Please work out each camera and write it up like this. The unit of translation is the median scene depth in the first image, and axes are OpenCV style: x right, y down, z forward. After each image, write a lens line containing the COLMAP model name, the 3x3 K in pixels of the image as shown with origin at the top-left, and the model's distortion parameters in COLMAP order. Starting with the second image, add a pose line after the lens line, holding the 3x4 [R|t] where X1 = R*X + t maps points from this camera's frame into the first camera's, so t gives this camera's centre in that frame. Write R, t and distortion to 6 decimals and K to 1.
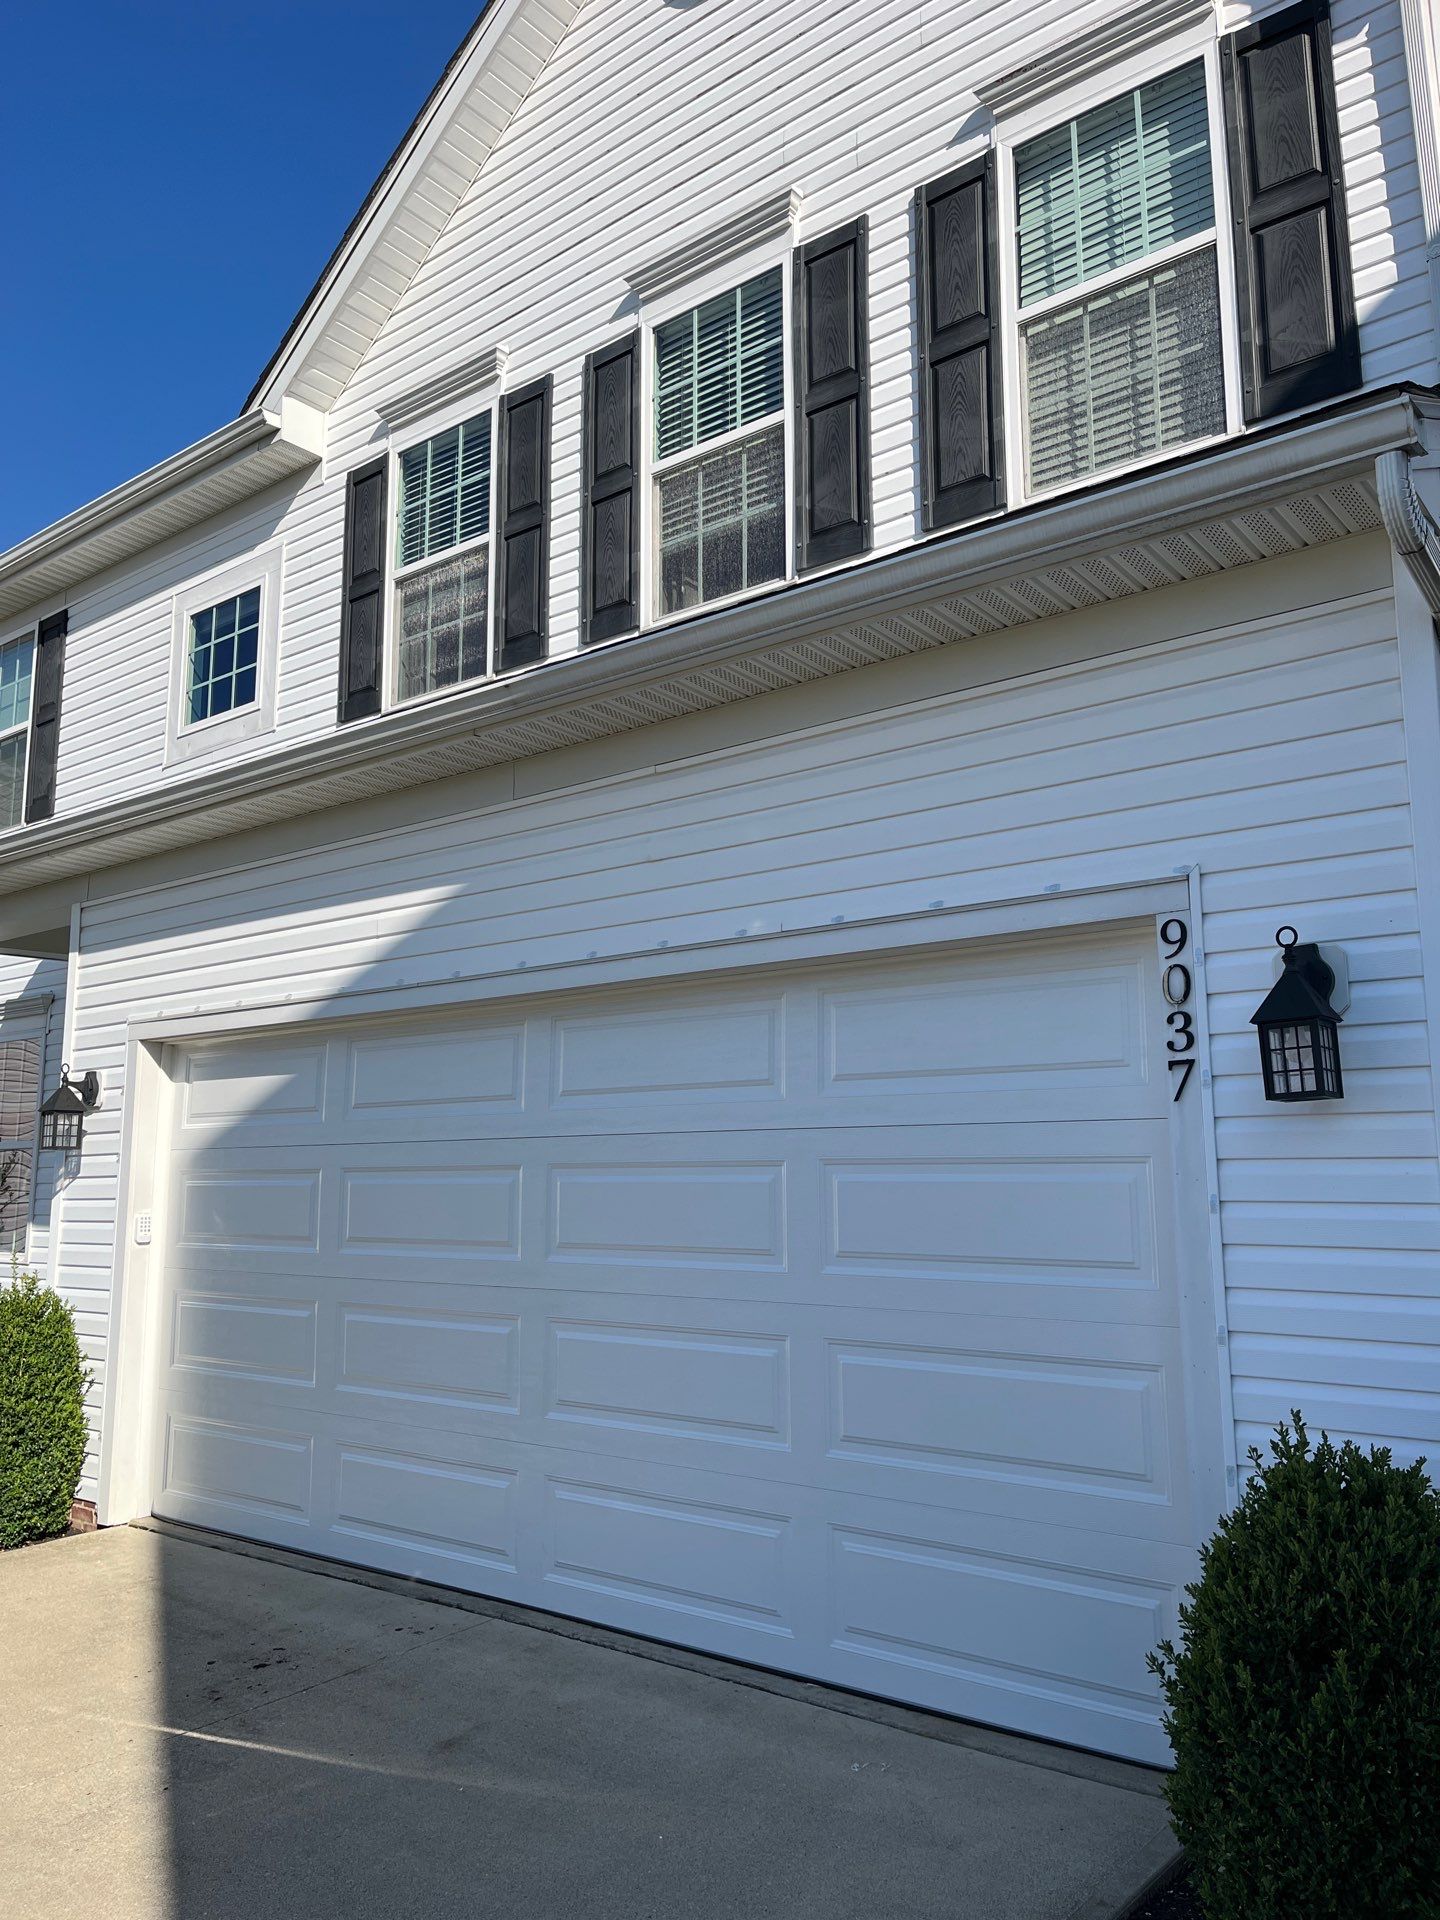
lens RADIAL K [[1434.9, 0, 722.8], [0, 1434.9, 942.2], [0, 0, 1]] dist [0.045110, -0.073914]
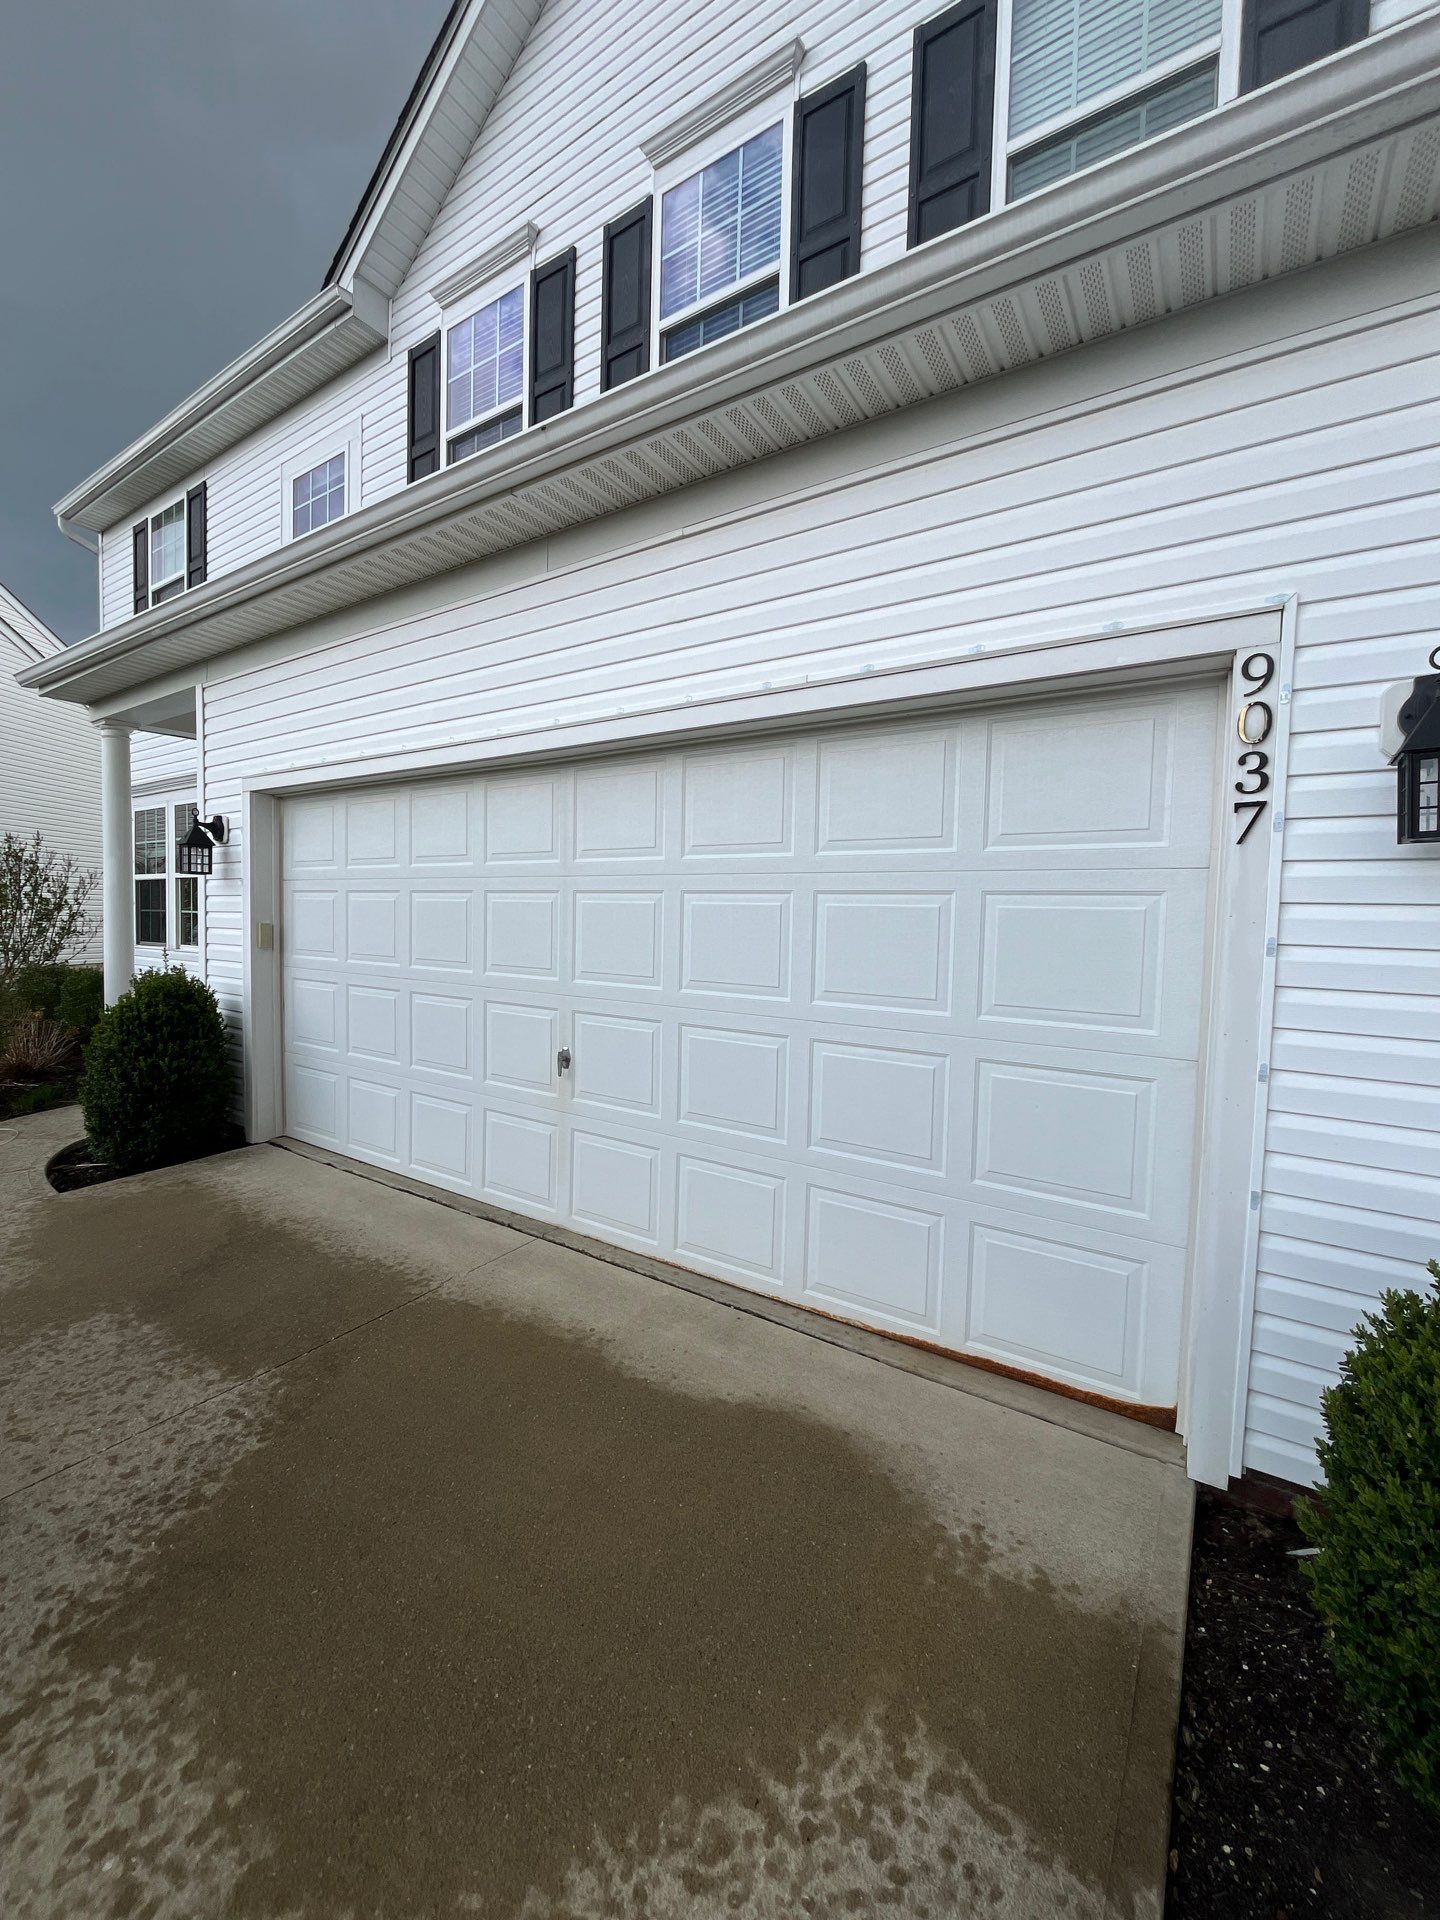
lens RADIAL K [[766.8, 0, 717.8], [0, 766.8, 954.6], [0, 0, 1]] dist [-0.003006, -0.000513]
pose [[0.995772, 0.024591, 0.088505, -0.085925], [-0.042885, 0.976505, 0.211185, 0.087783], [-0.081233, -0.214088, 0.973431, 0.494896]]
